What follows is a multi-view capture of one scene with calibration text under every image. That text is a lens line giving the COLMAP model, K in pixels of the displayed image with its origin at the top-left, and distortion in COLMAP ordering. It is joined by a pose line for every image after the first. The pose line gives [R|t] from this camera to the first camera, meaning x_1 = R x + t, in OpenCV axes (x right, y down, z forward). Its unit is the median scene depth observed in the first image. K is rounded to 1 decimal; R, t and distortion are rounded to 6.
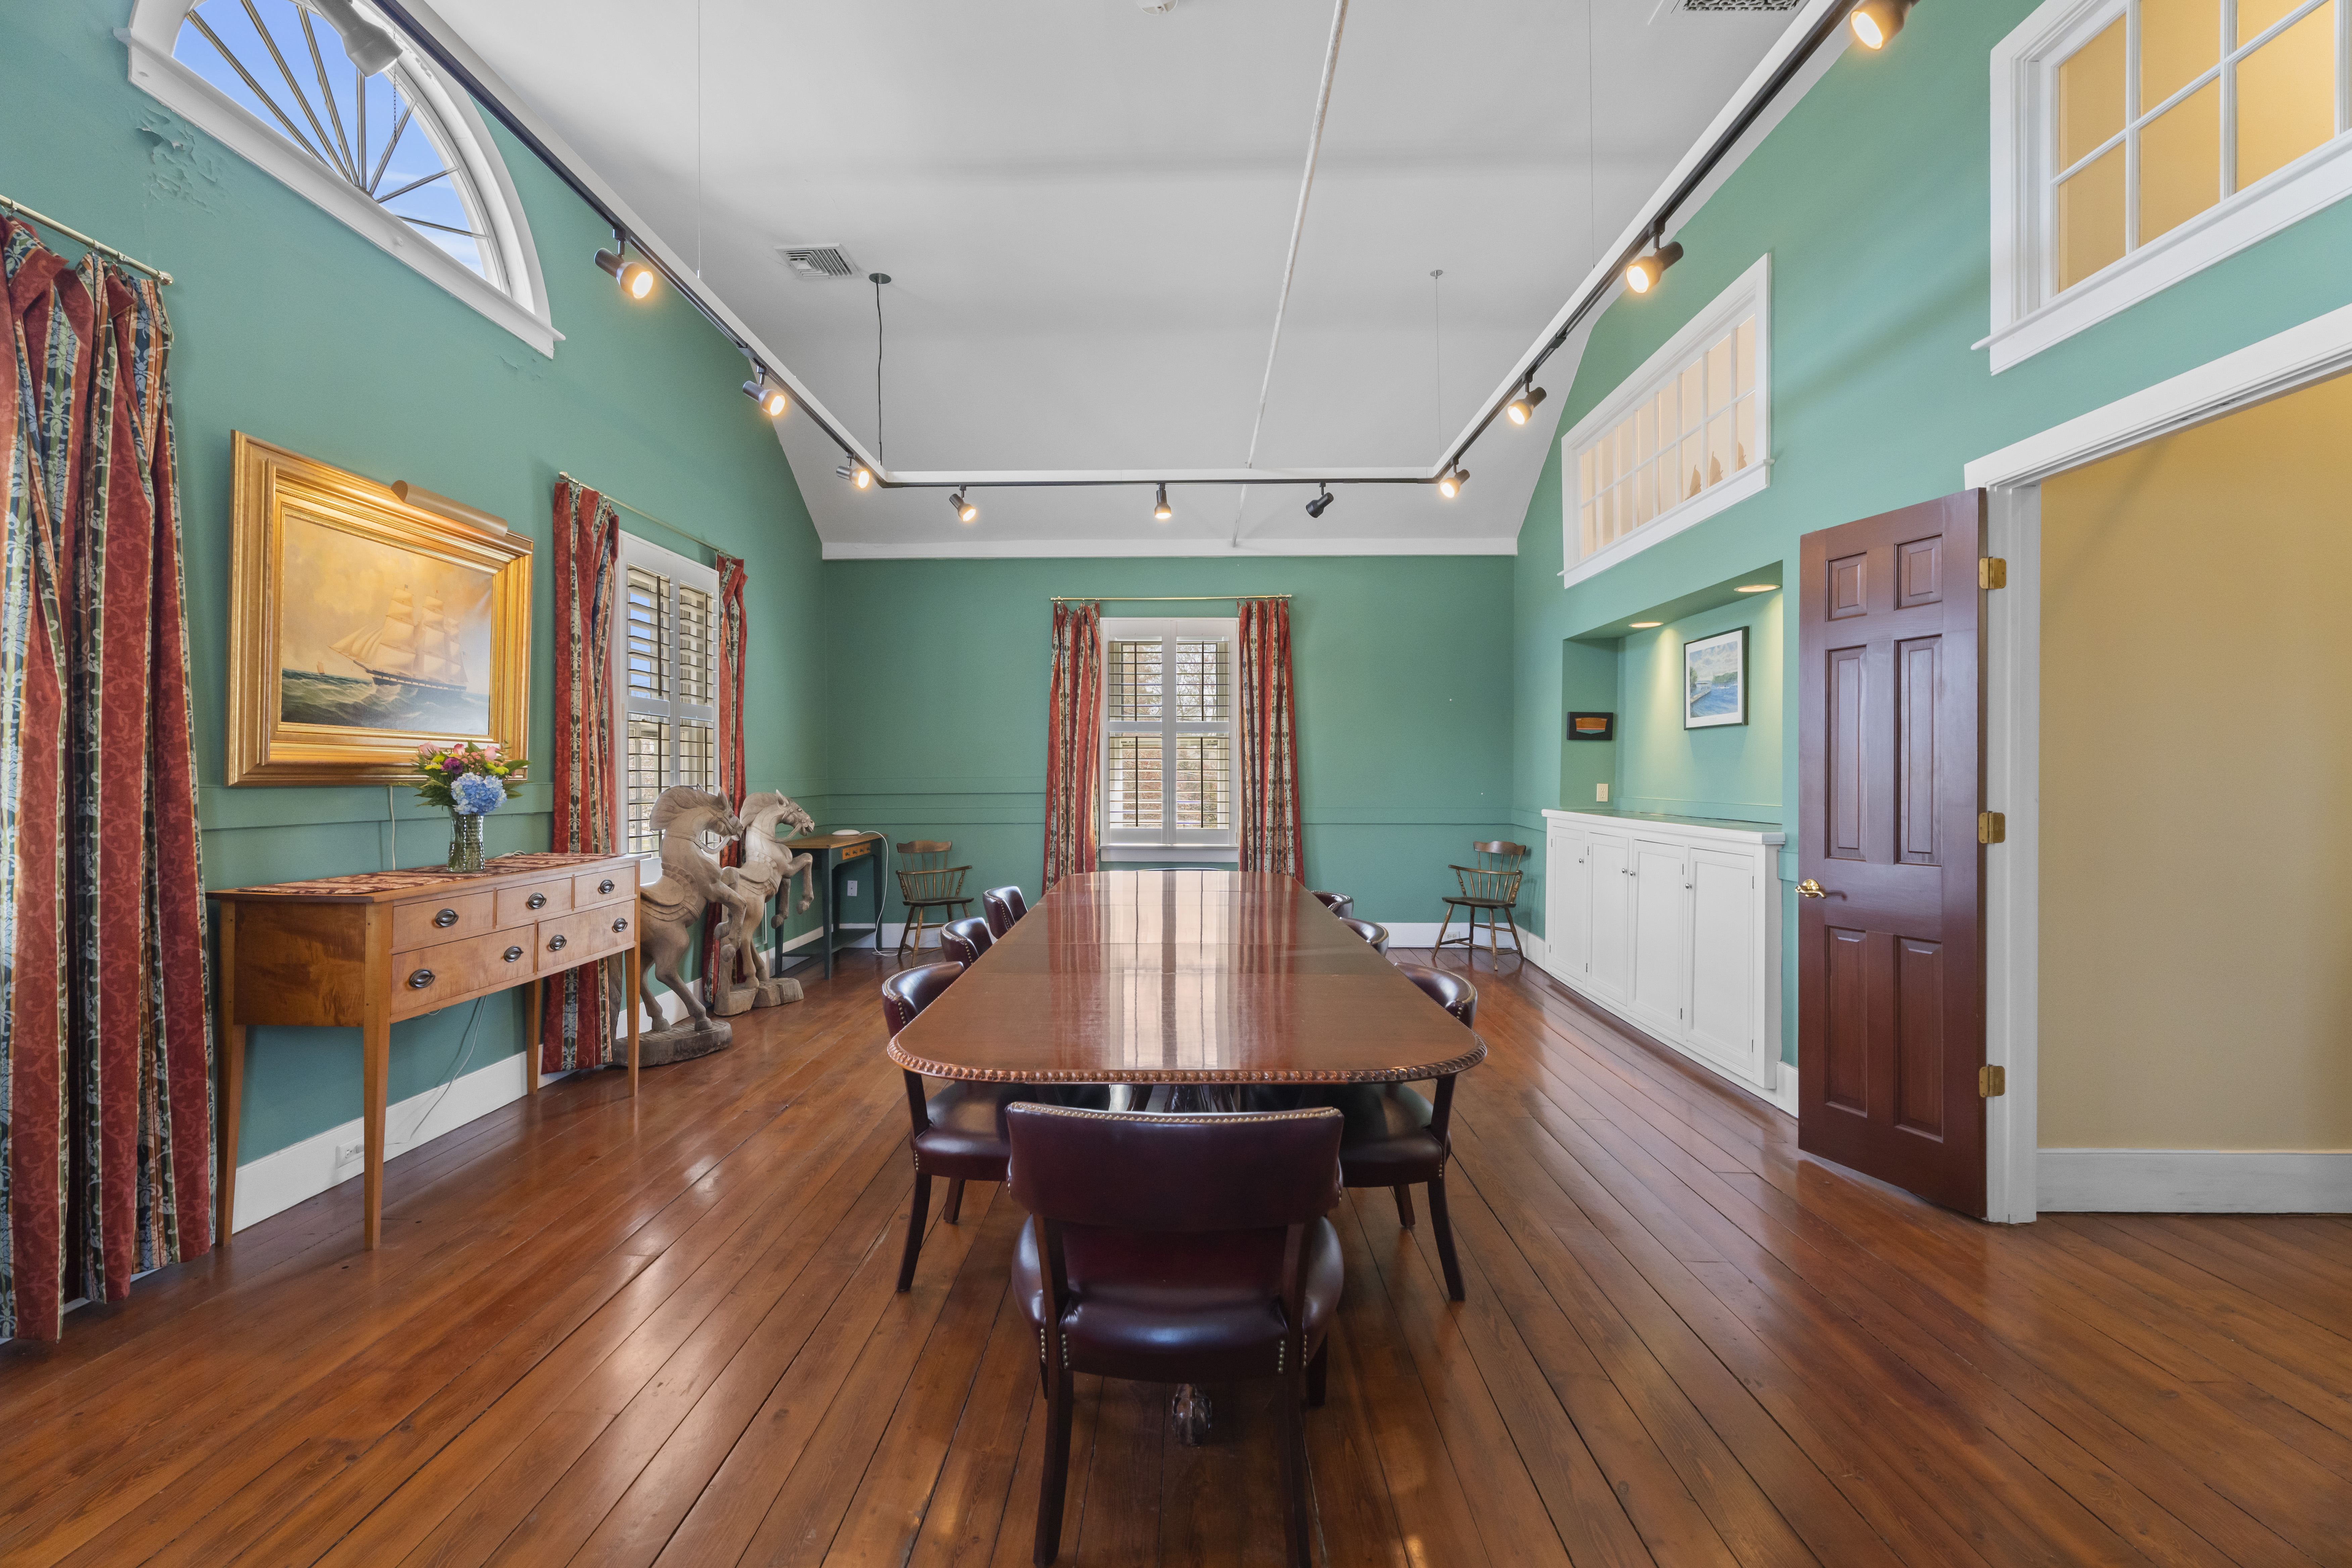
lens RADIAL K [[1039.2, 0, 1176.6], [0, 1039.2, 755.9], [0, 0, 1]] dist [-0.003880, 0.008171]
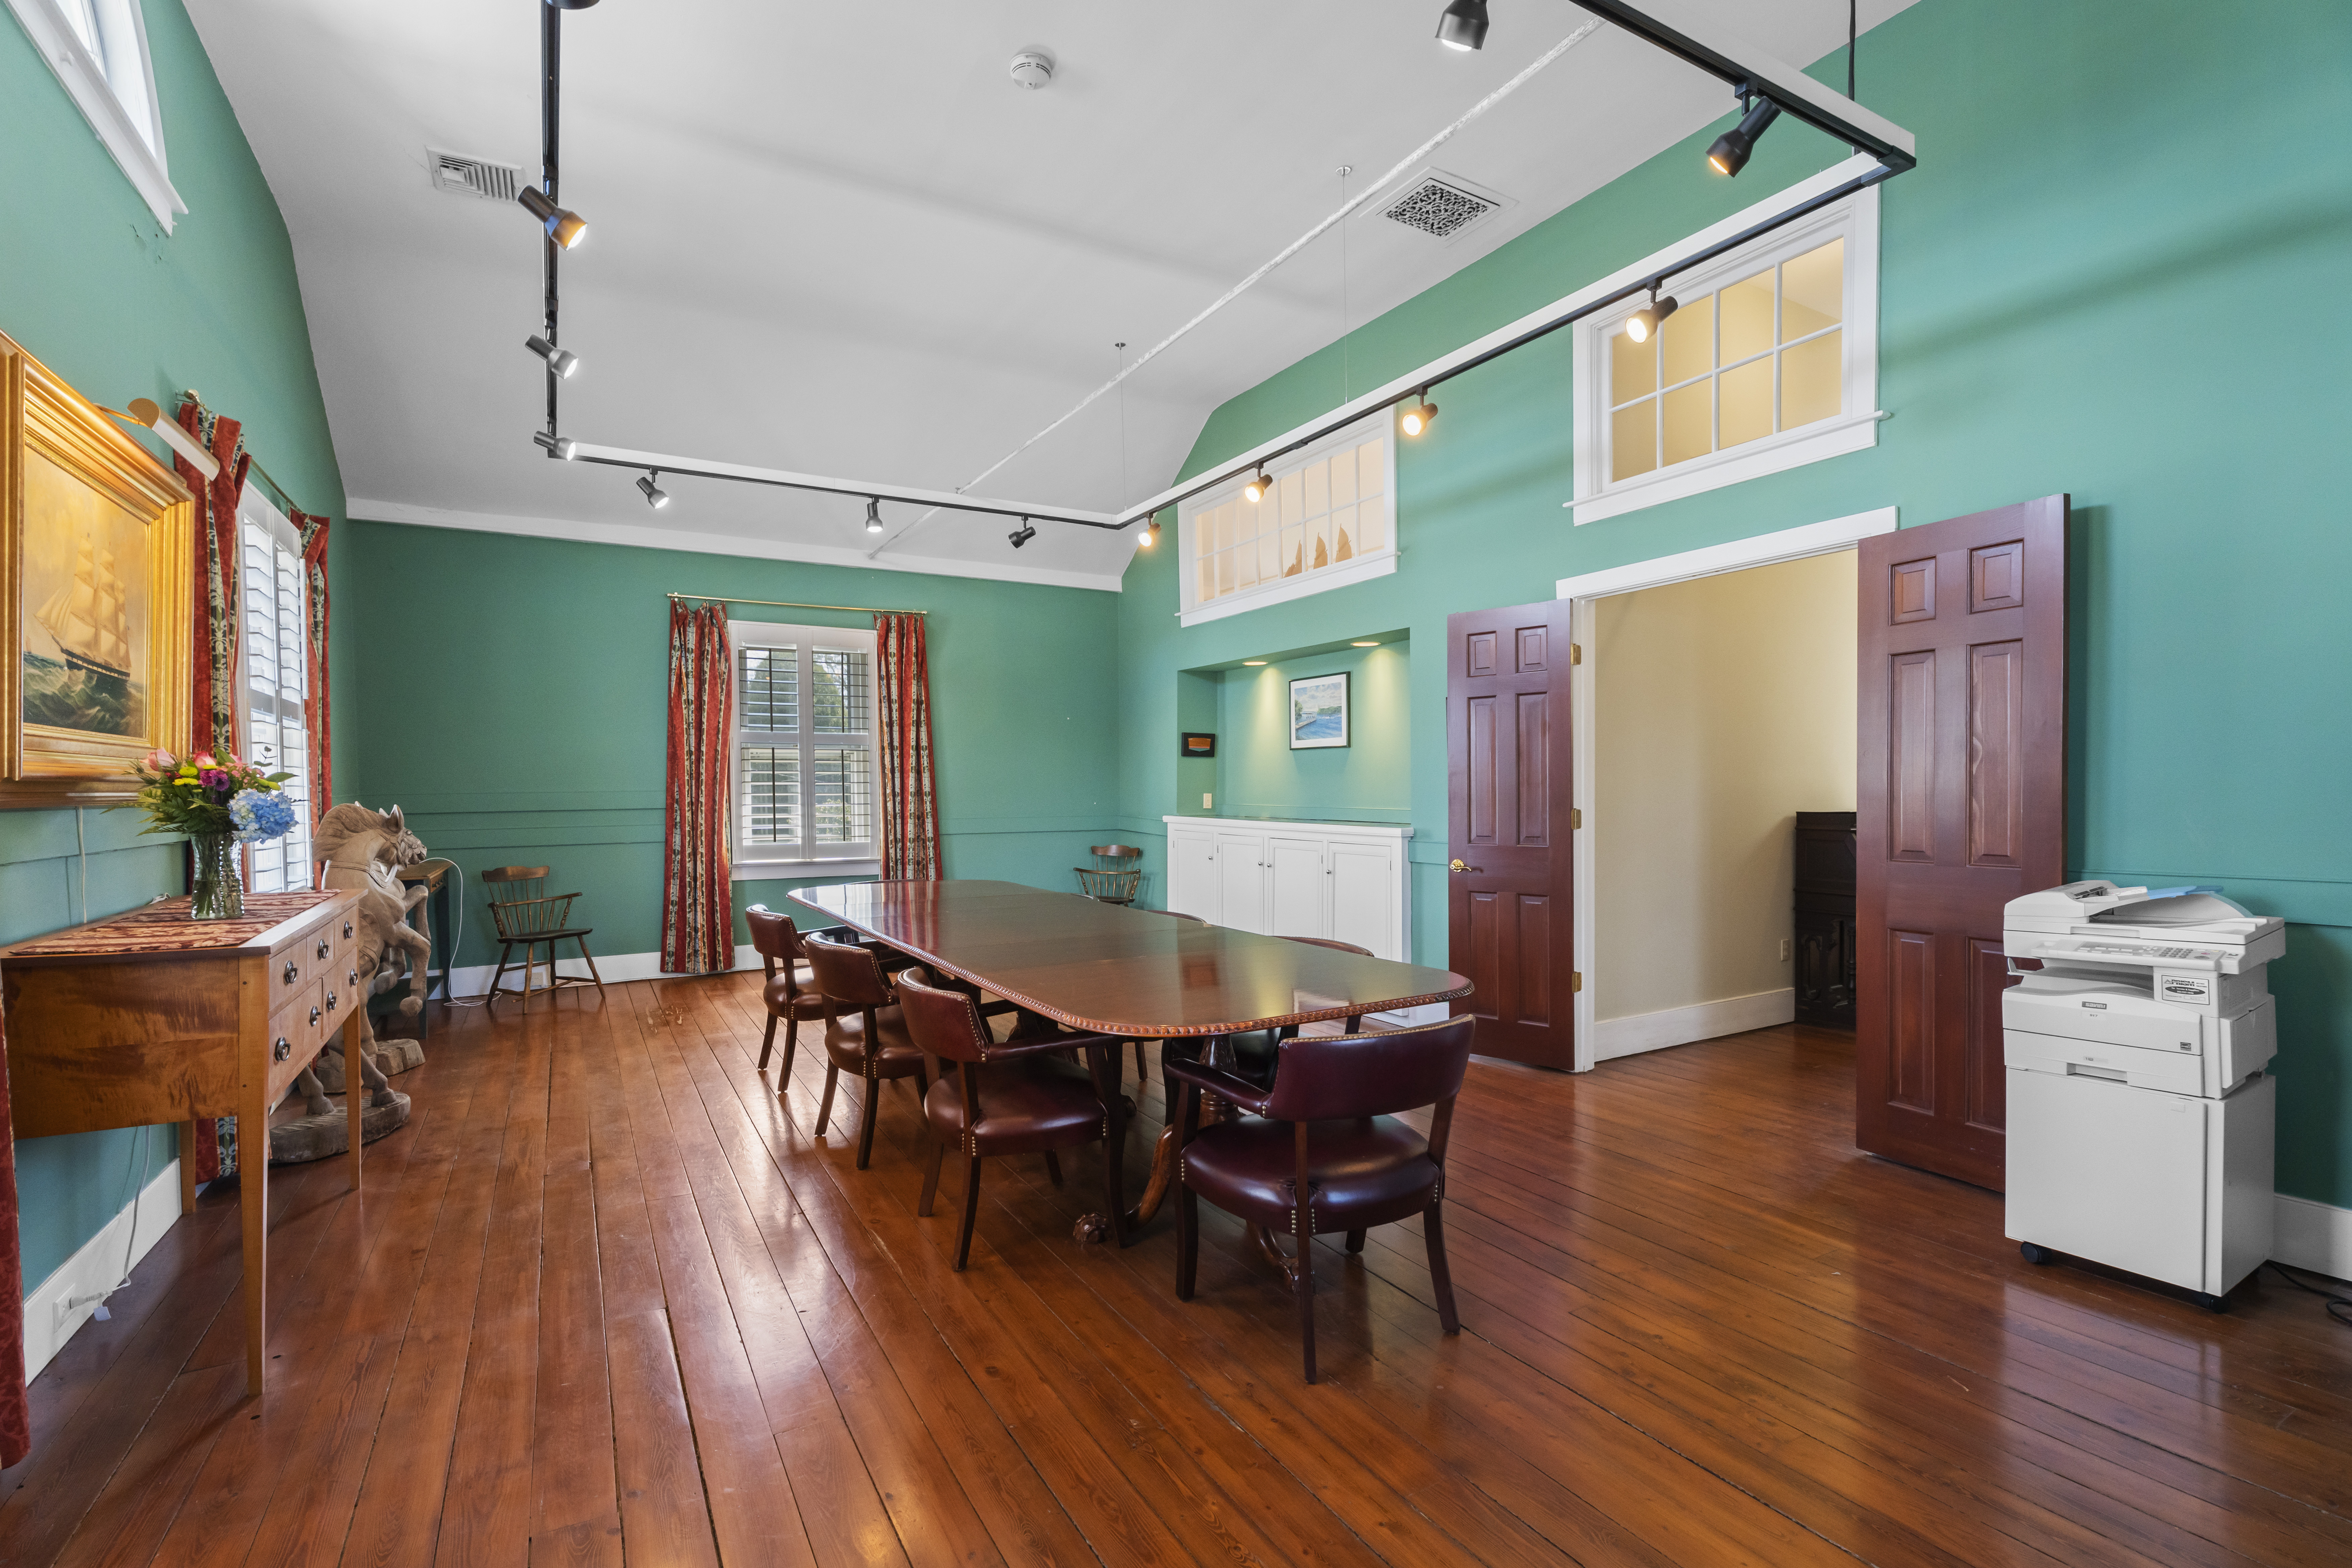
lens RADIAL K [[1047.2, 0, 1170.7], [0, 1047.2, 775.5], [0, 0, 1]] dist [0.000450, 0.001709]
pose [[0.859381, 0.000912, 0.511334, -0.265290], [-0.004745, 0.999970, 0.006191, -0.001170], [-0.511313, -0.007747, 0.859360, -0.014688]]
